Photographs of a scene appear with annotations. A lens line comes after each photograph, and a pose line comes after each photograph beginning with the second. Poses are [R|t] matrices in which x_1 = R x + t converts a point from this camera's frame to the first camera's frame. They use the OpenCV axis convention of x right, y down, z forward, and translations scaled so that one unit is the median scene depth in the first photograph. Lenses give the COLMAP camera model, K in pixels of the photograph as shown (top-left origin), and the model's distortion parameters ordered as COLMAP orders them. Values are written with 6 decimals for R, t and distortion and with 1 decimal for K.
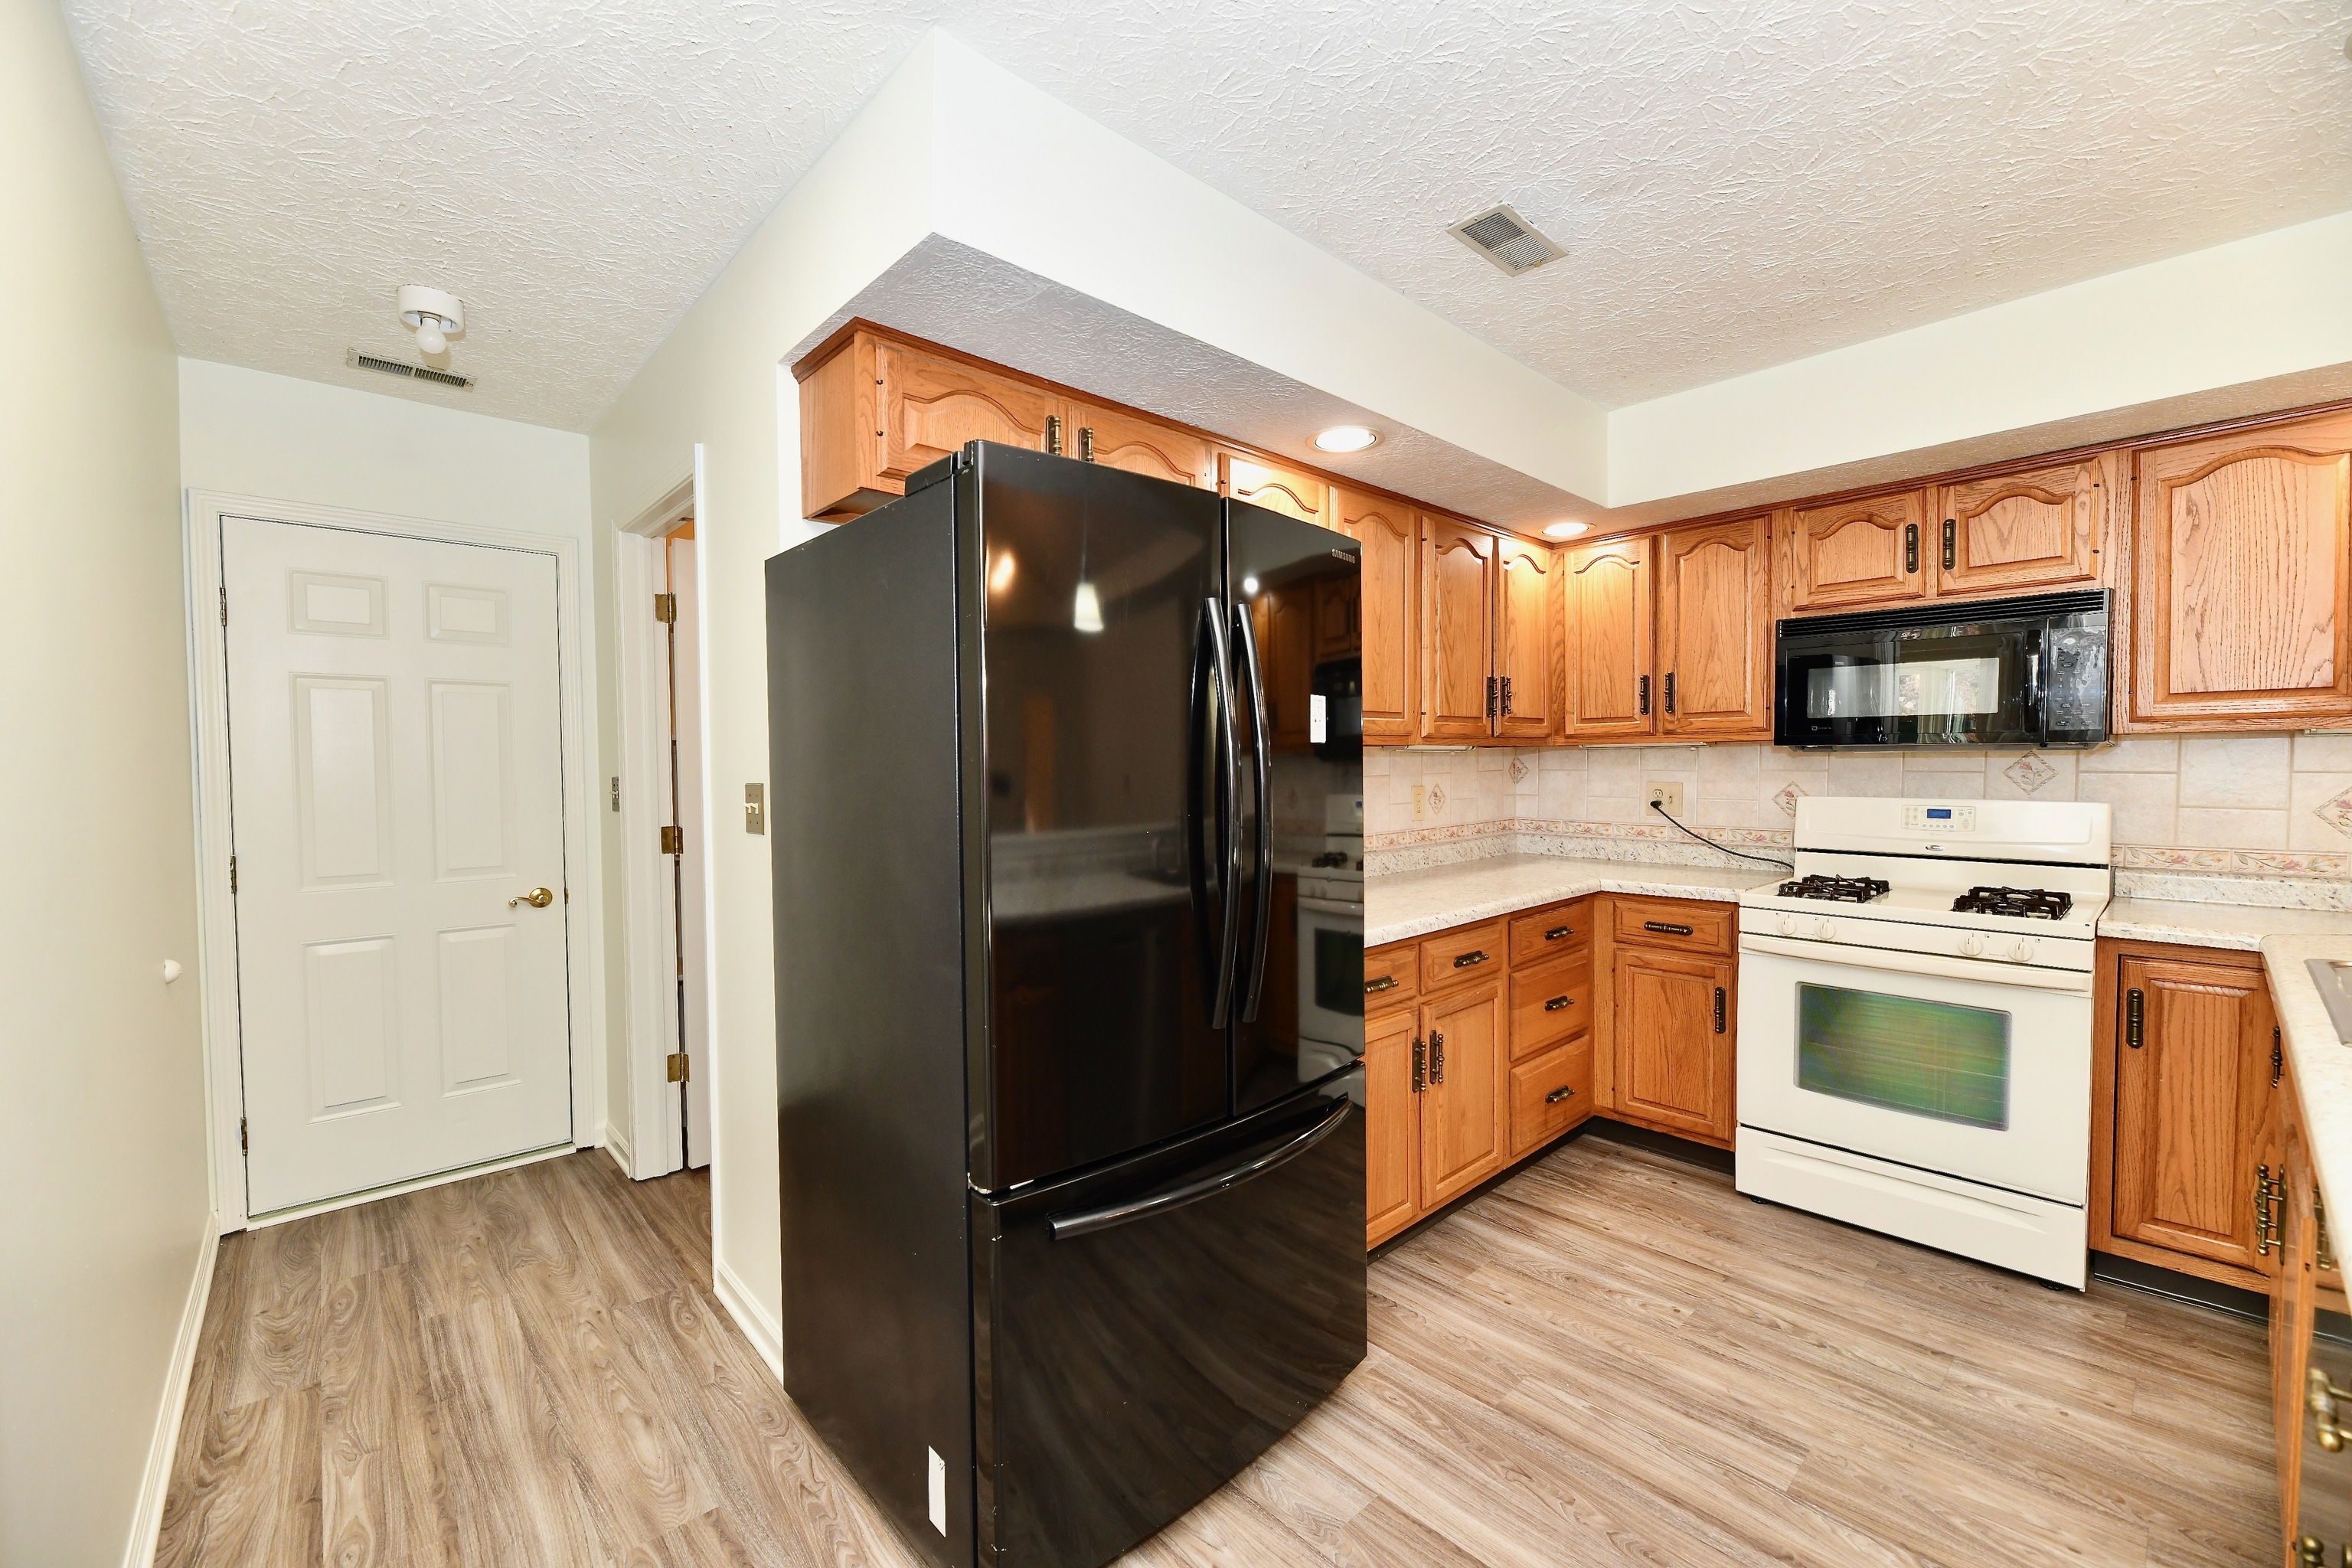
lens RADIAL K [[940.7, 0, 1168.6], [0, 940.7, 791.8], [0, 0, 1]] dist [0.001992, -0.004959]
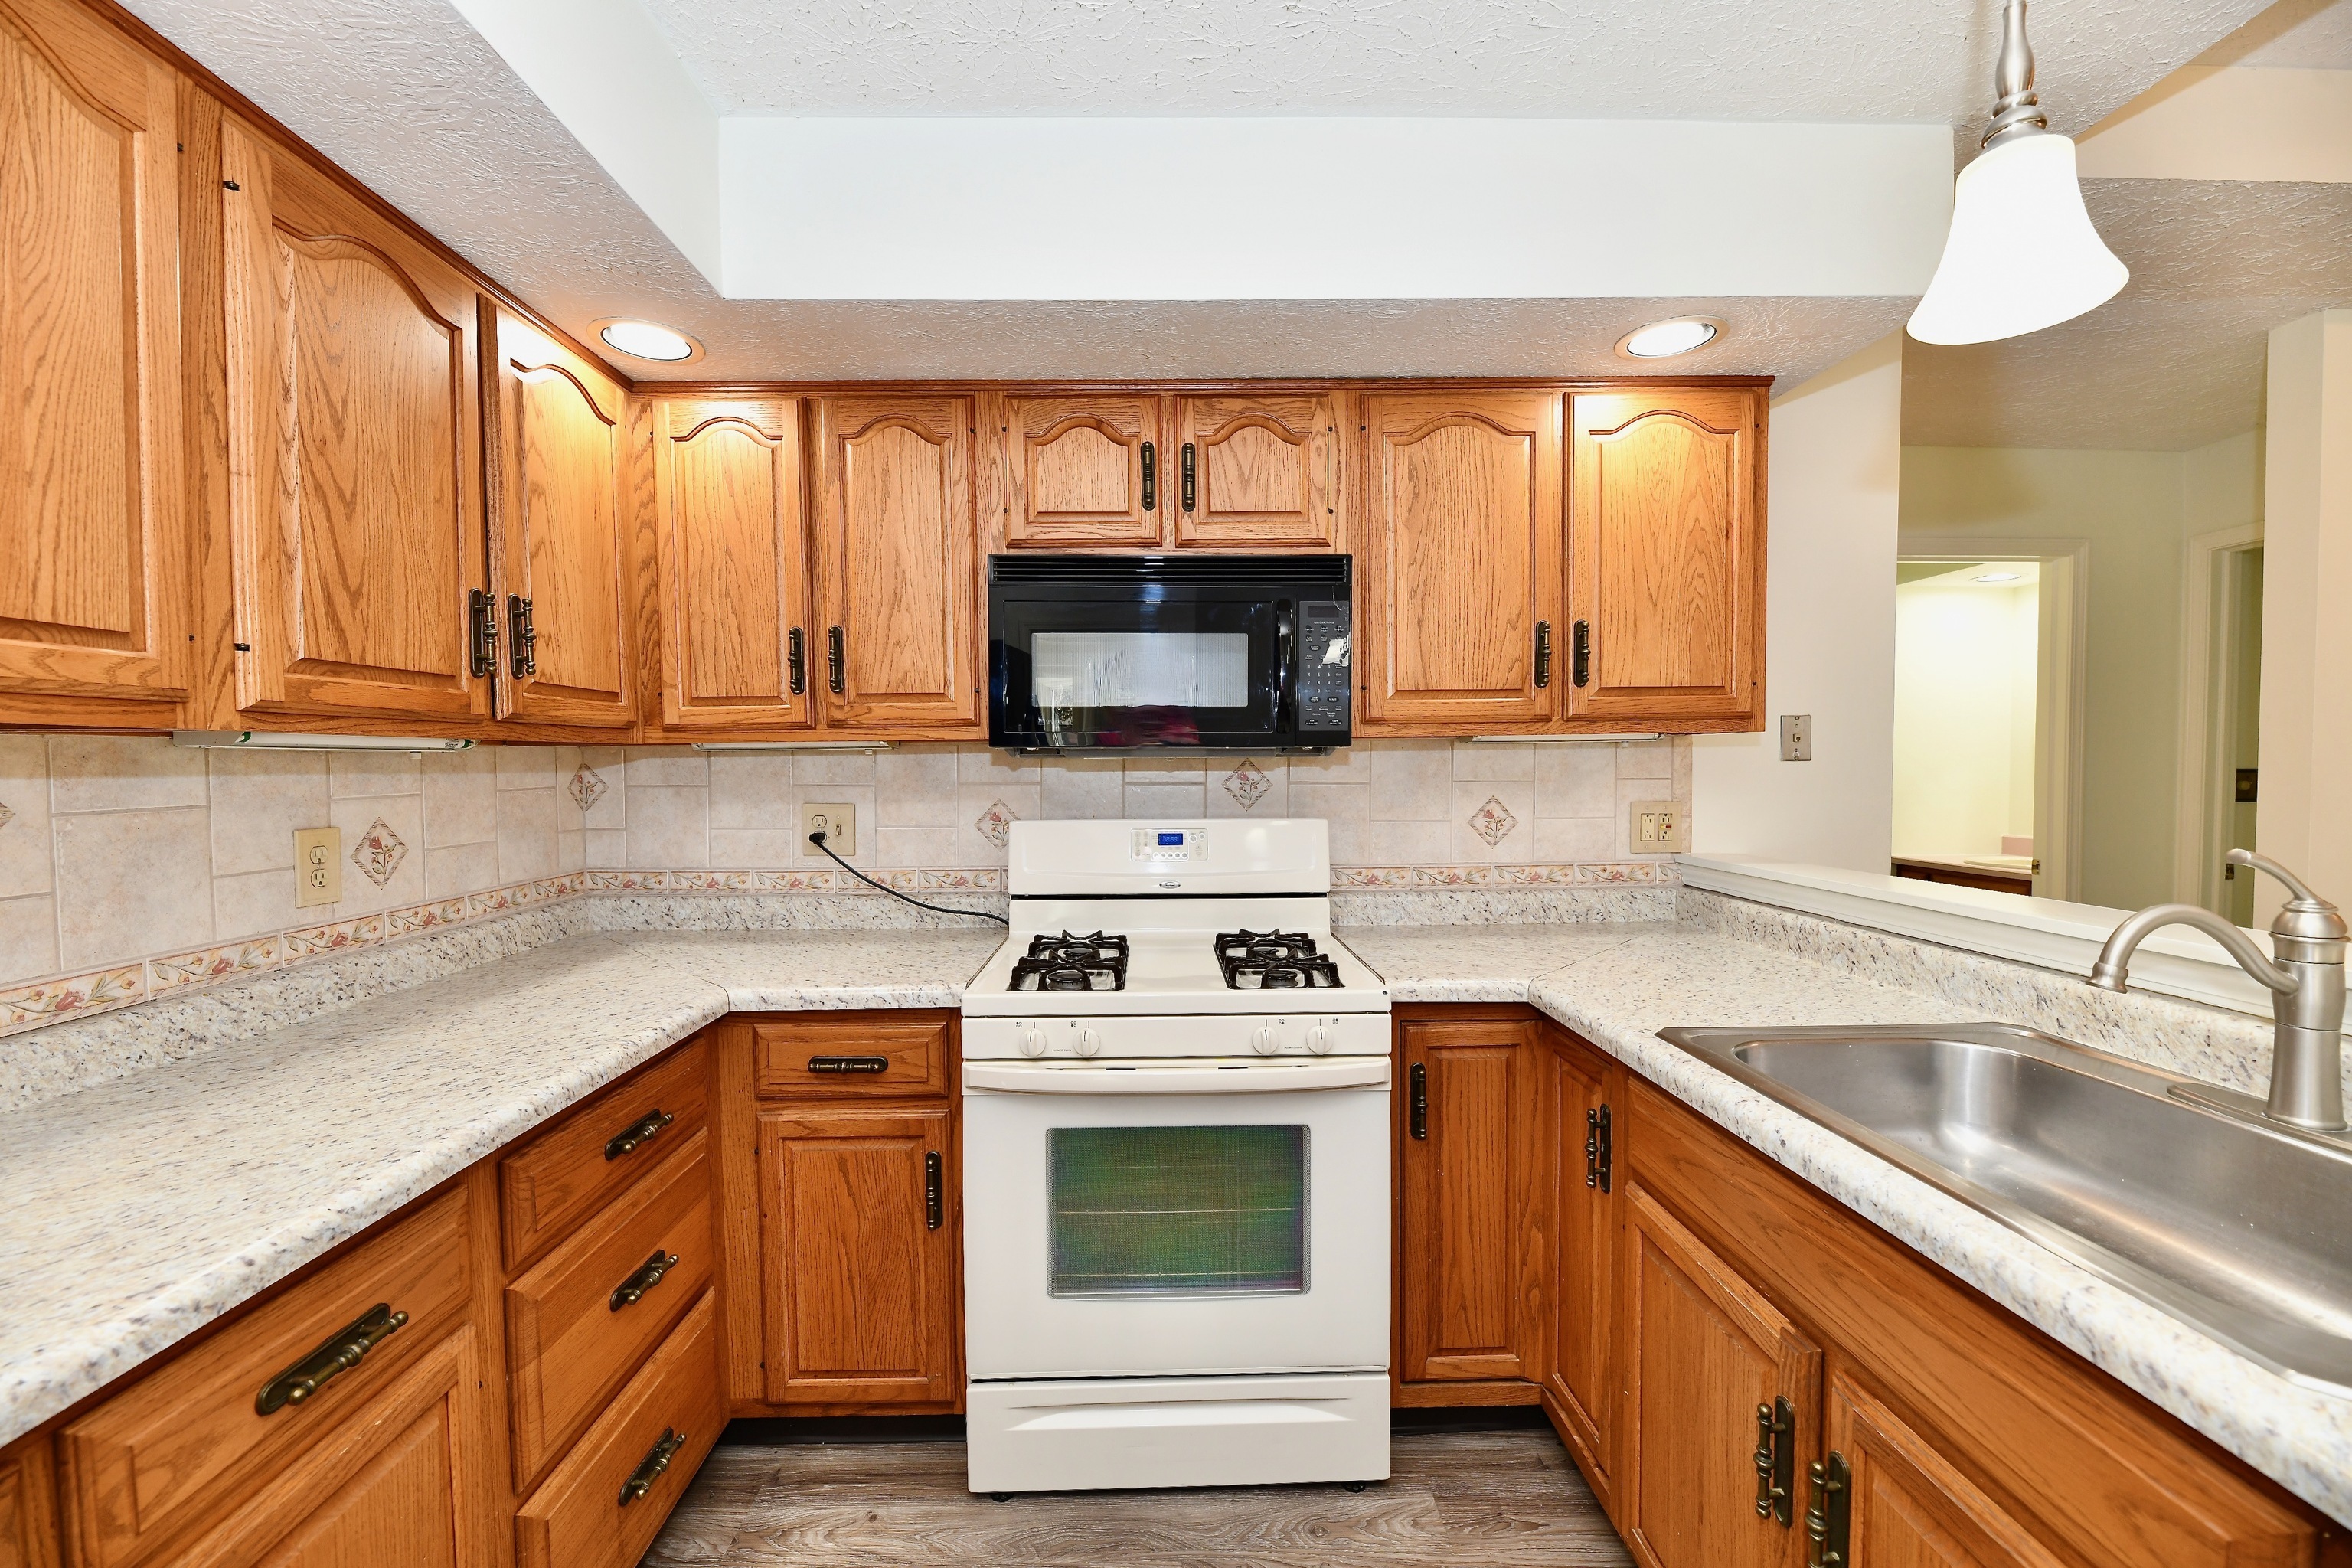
lens RADIAL K [[940.7, 0, 1168.6], [0, 940.7, 791.8], [0, 0, 1]] dist [0.001992, -0.004959]
pose [[0.660841, -0.018656, 0.750294, 0.234448], [0.026118, 0.999657, 0.001853, -0.016119], [-0.750071, 0.018371, 0.661102, 0.474112]]
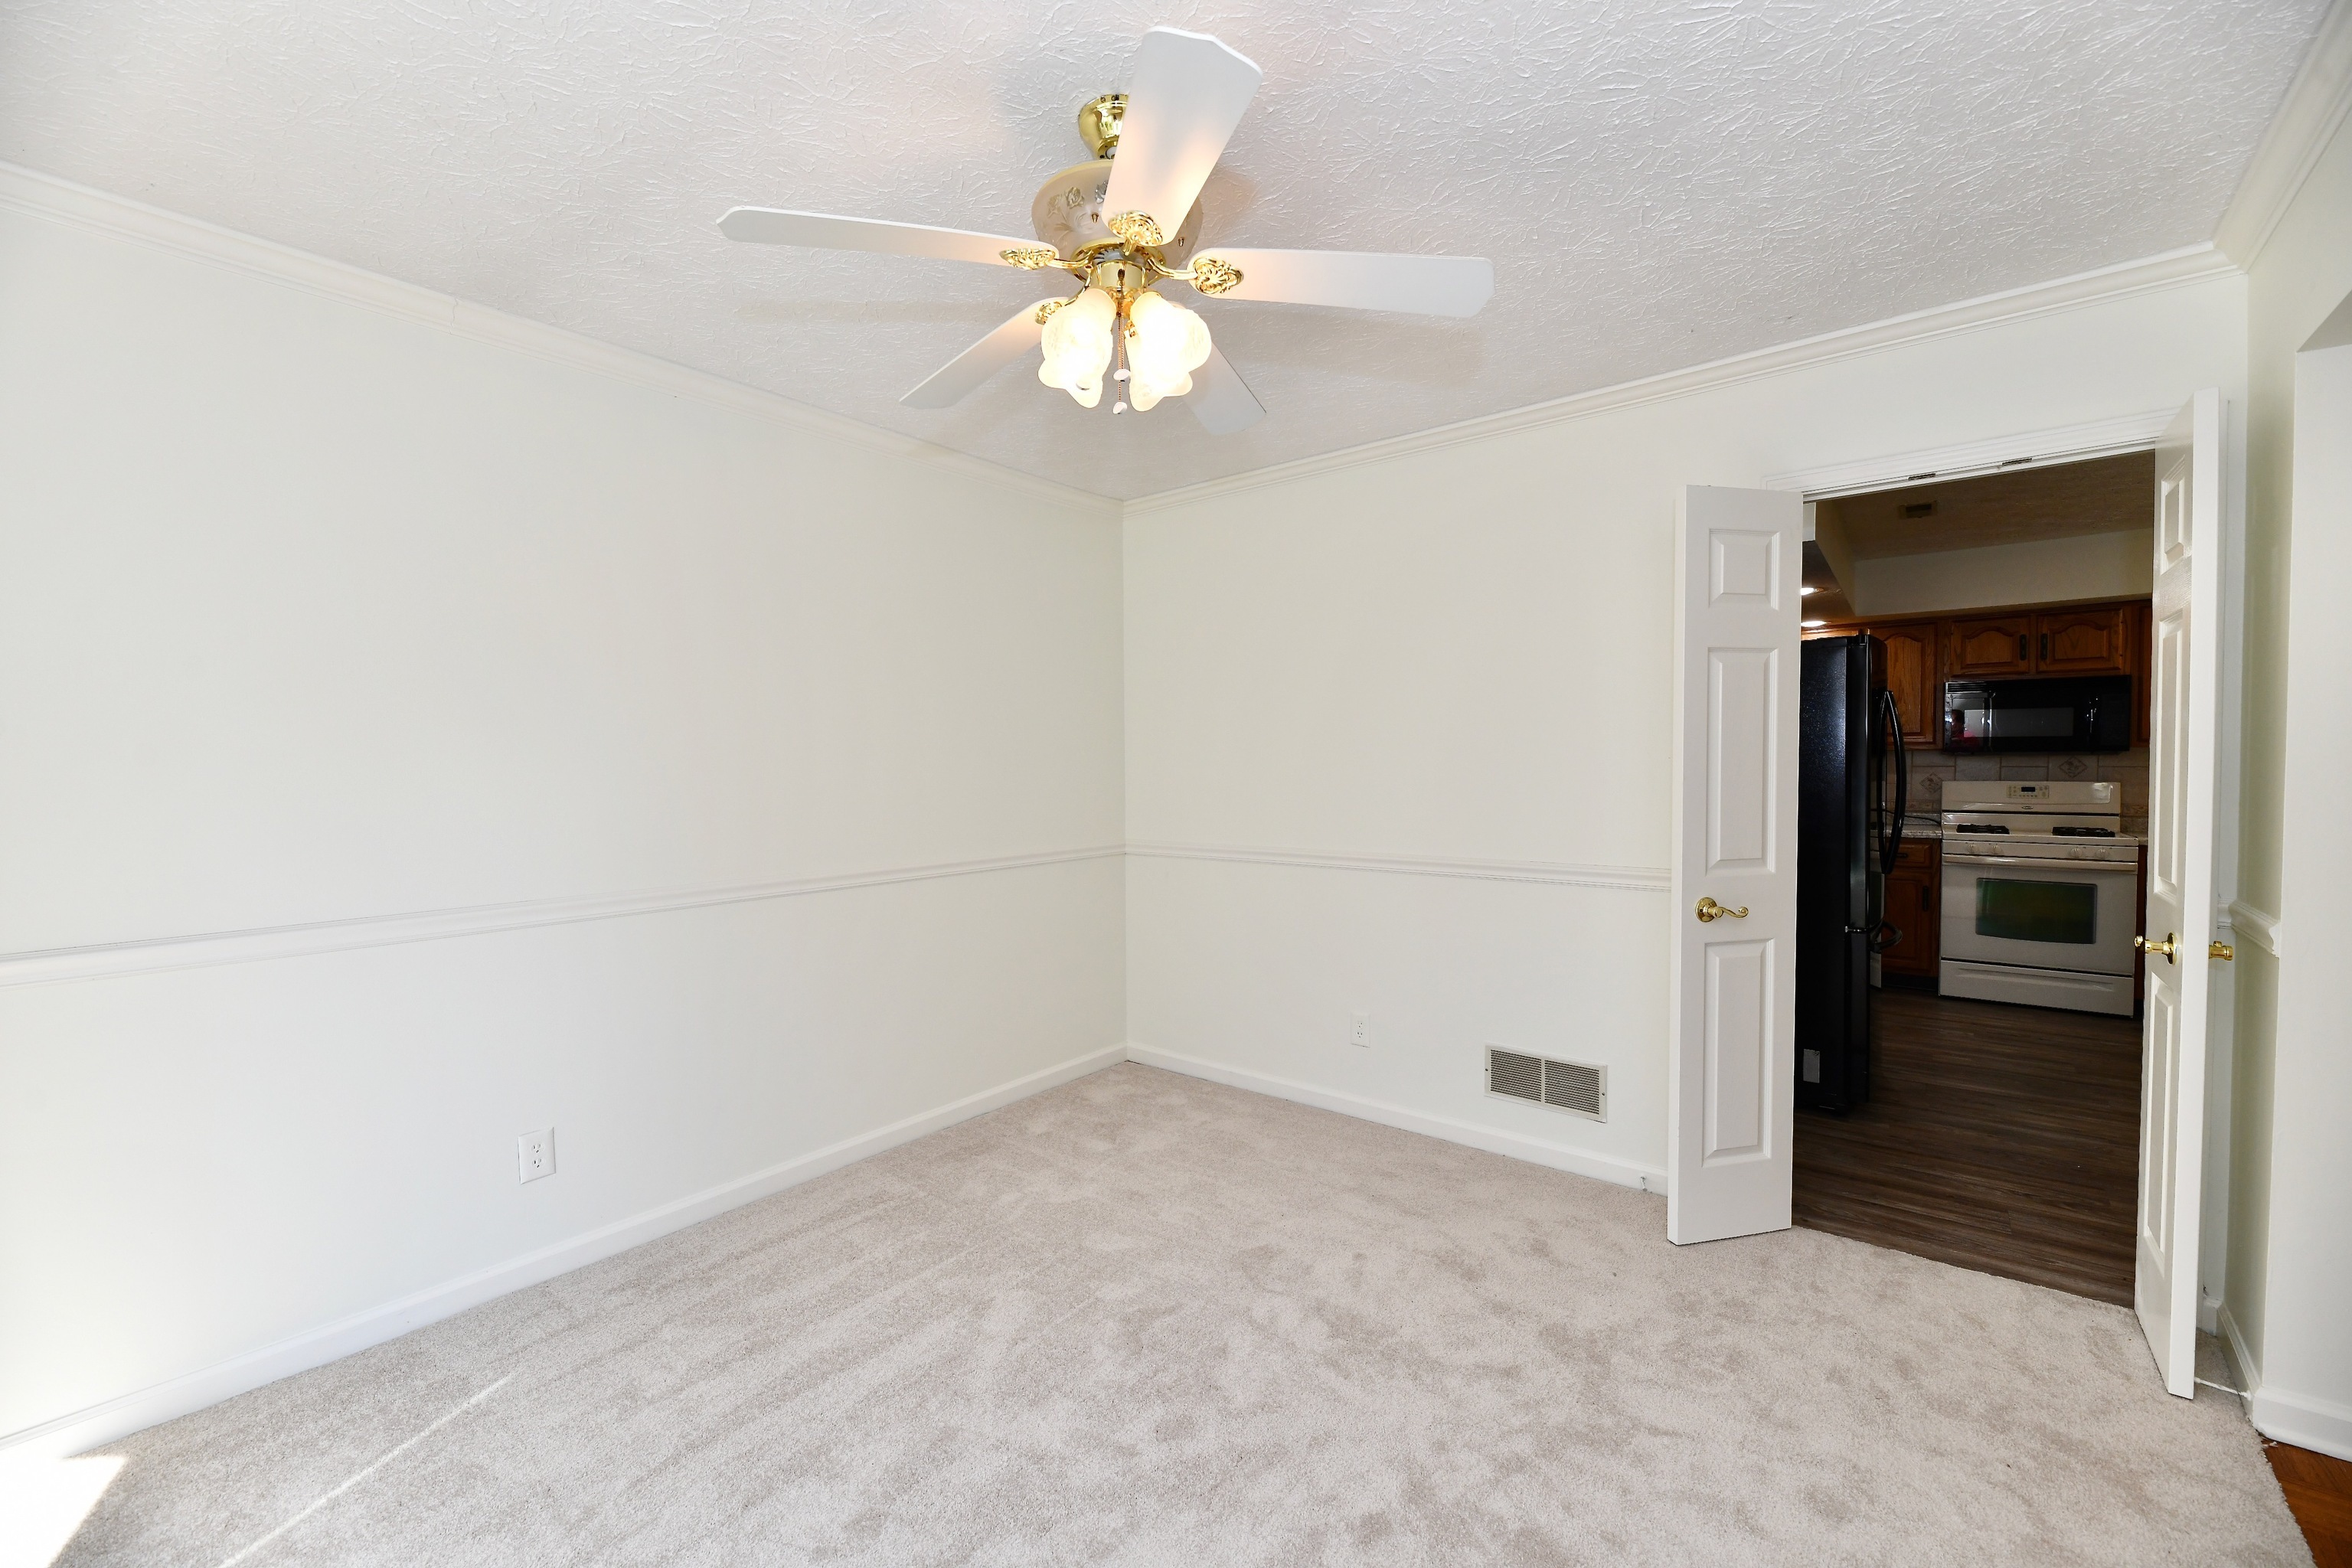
lens RADIAL K [[940.7, 0, 1168.6], [0, 940.7, 791.8], [0, 0, 1]] dist [0.001992, -0.004959]
pose [[0.988201, -0.007887, 0.152957, -1.092459], [0.008512, 0.999958, -0.003429, 0.019333], [-0.152924, 0.004691, 0.988227, -0.546501]]
